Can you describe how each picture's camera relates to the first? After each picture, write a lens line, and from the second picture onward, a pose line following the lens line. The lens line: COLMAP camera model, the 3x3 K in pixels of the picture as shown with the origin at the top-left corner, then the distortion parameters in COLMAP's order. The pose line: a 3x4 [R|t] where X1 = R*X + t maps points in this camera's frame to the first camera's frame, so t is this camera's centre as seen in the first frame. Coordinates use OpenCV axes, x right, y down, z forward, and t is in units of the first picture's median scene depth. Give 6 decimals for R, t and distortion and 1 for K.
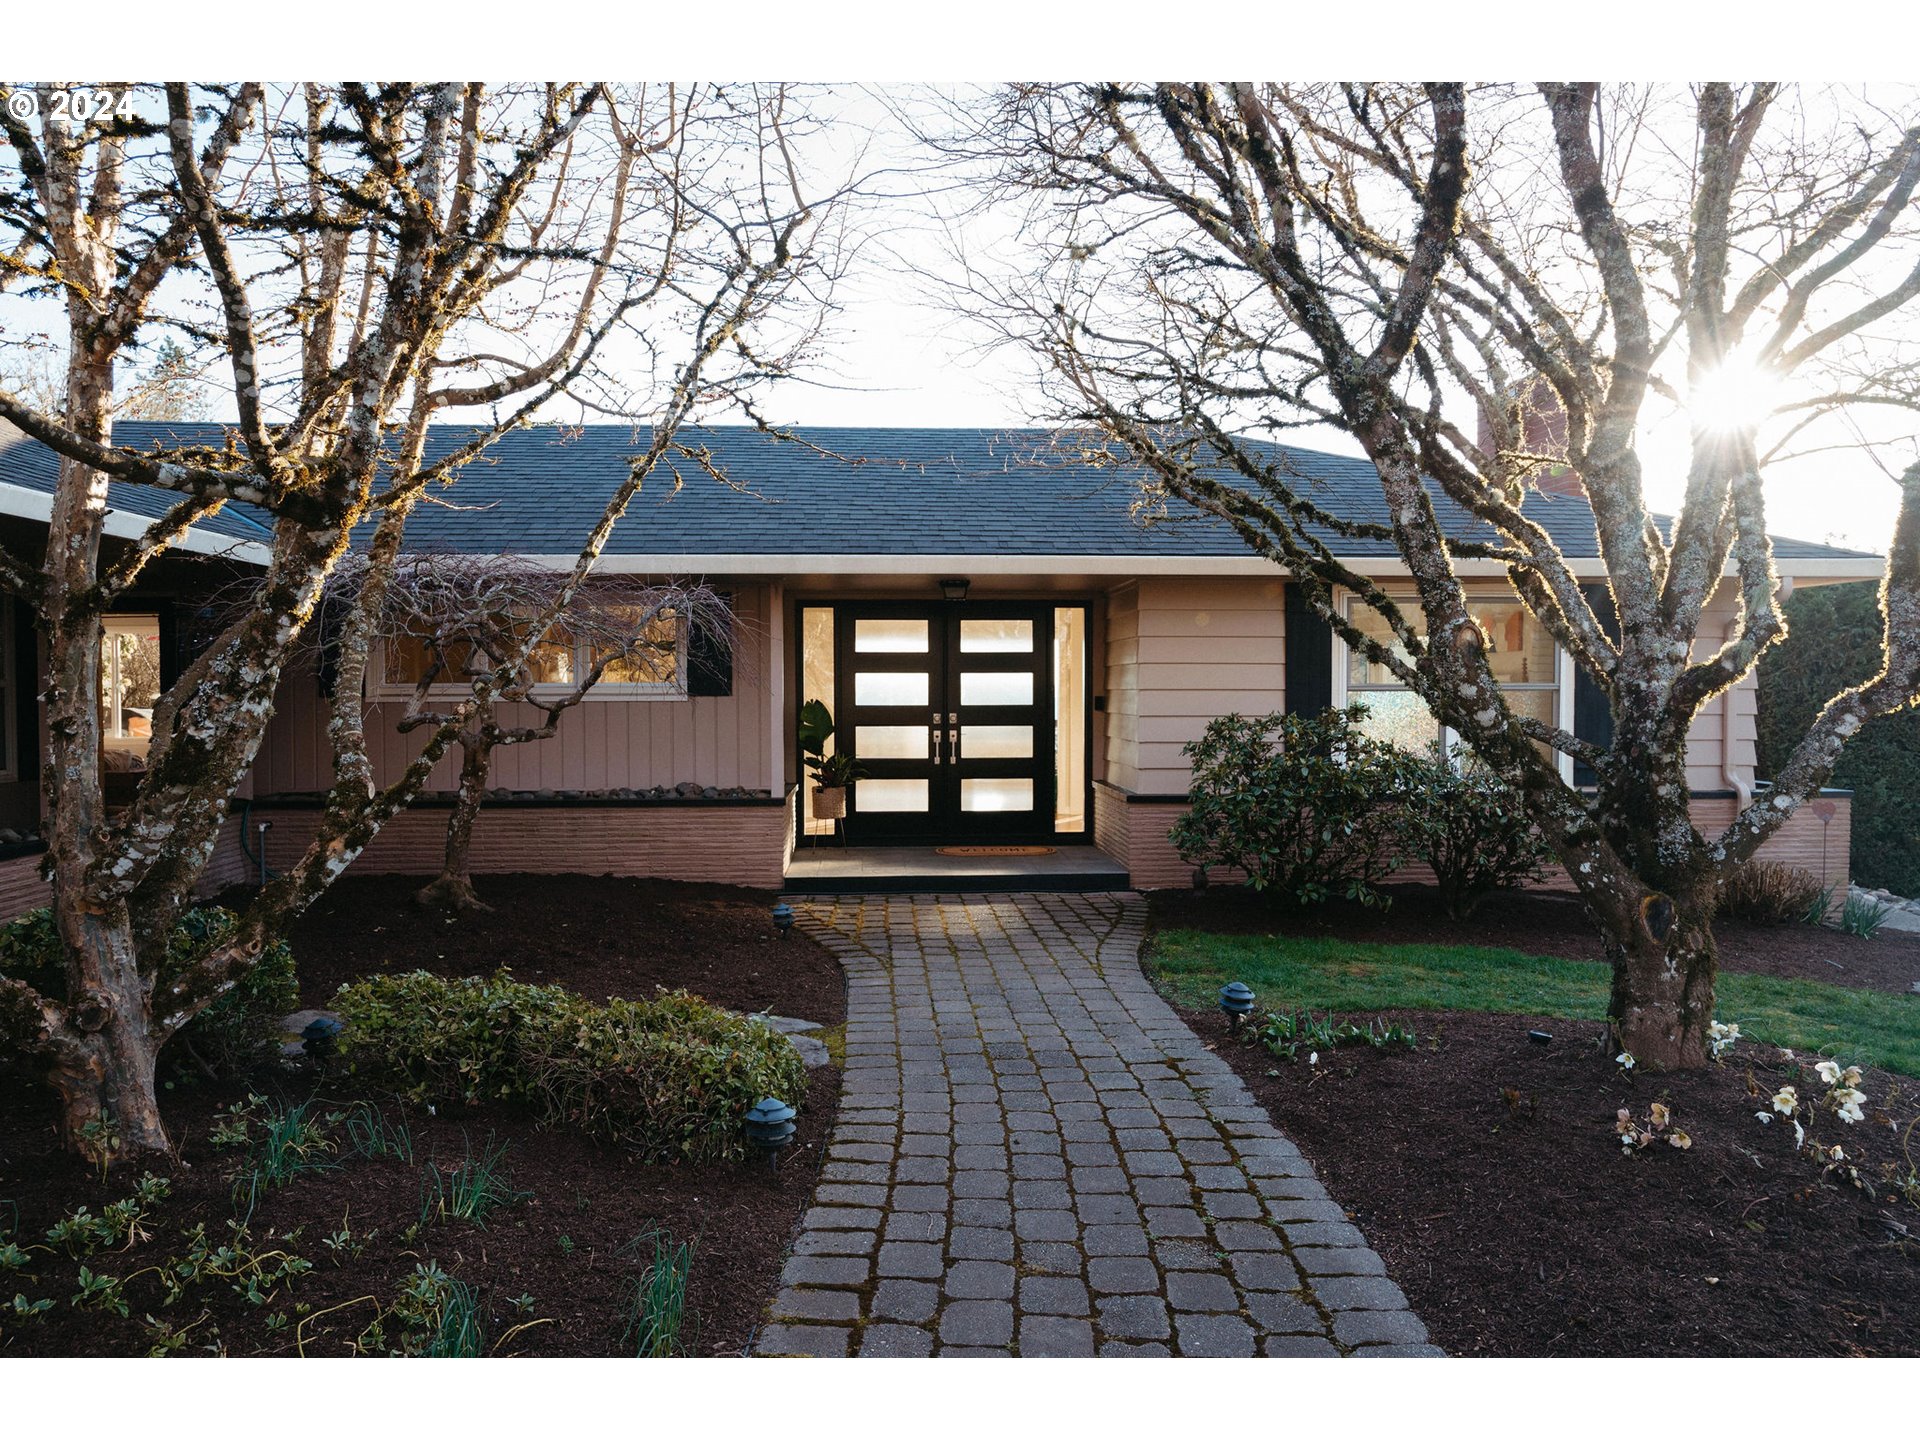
lens RADIAL K [[1317.3, 0, 926.4], [0, 1317.3, 713.9], [0, 0, 1]] dist [-0.010737, -0.003362]
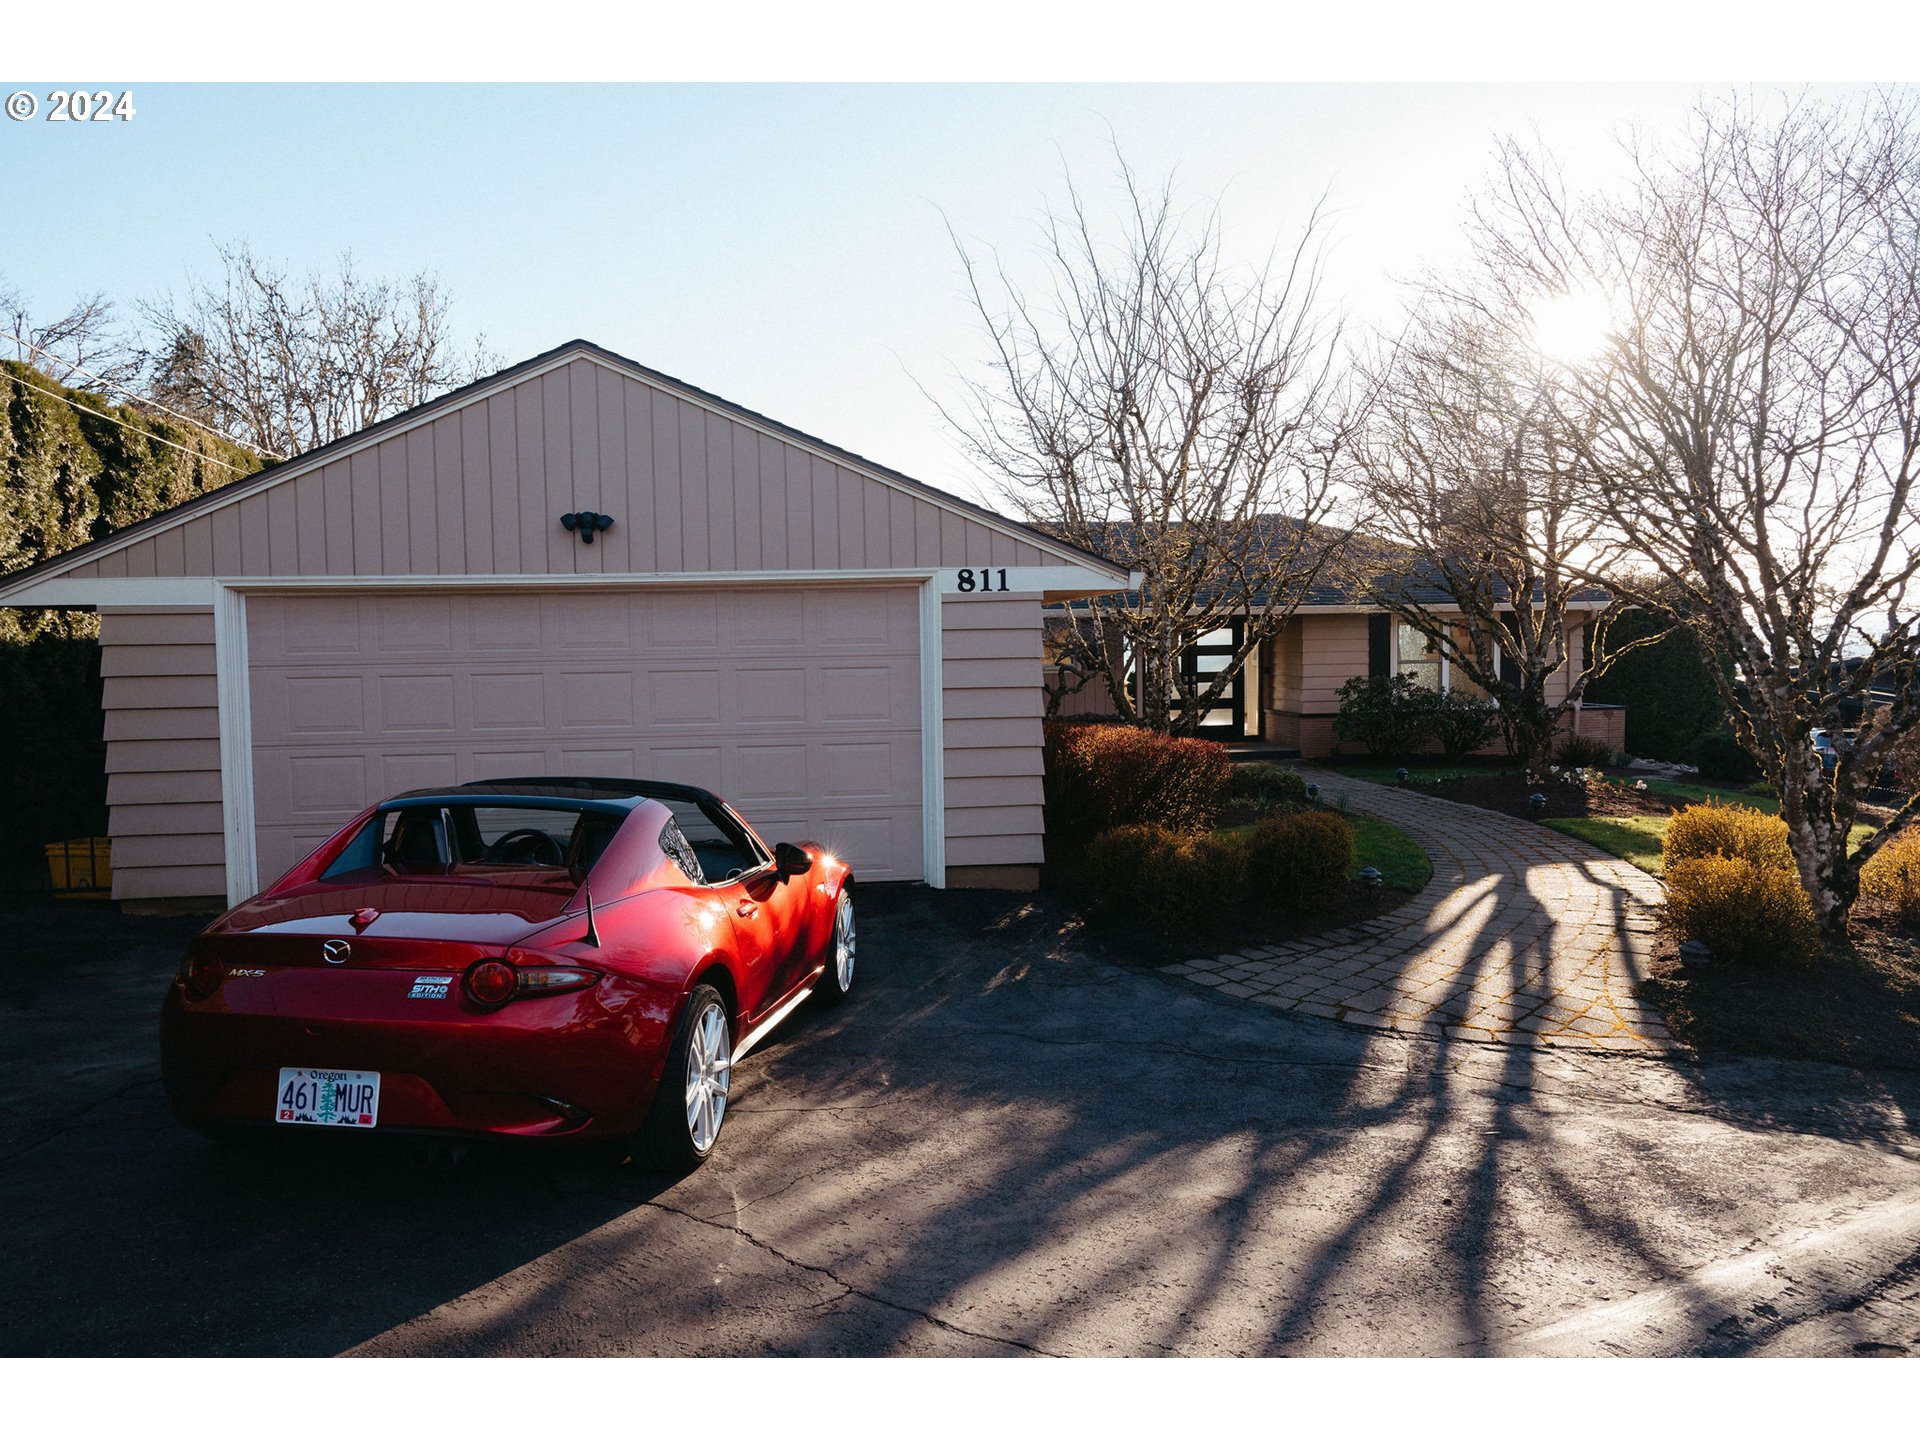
lens RADIAL K [[1275.8, 0, 968.3], [0, 1275.8, 720.0], [0, 0, 1]] dist [-0.005217, 0.000465]
pose [[0.996128, -0.019410, 0.085749, -0.481167], [0.015828, 0.998981, 0.042259, -0.021307], [-0.086482, -0.040739, 0.995420, -0.871282]]
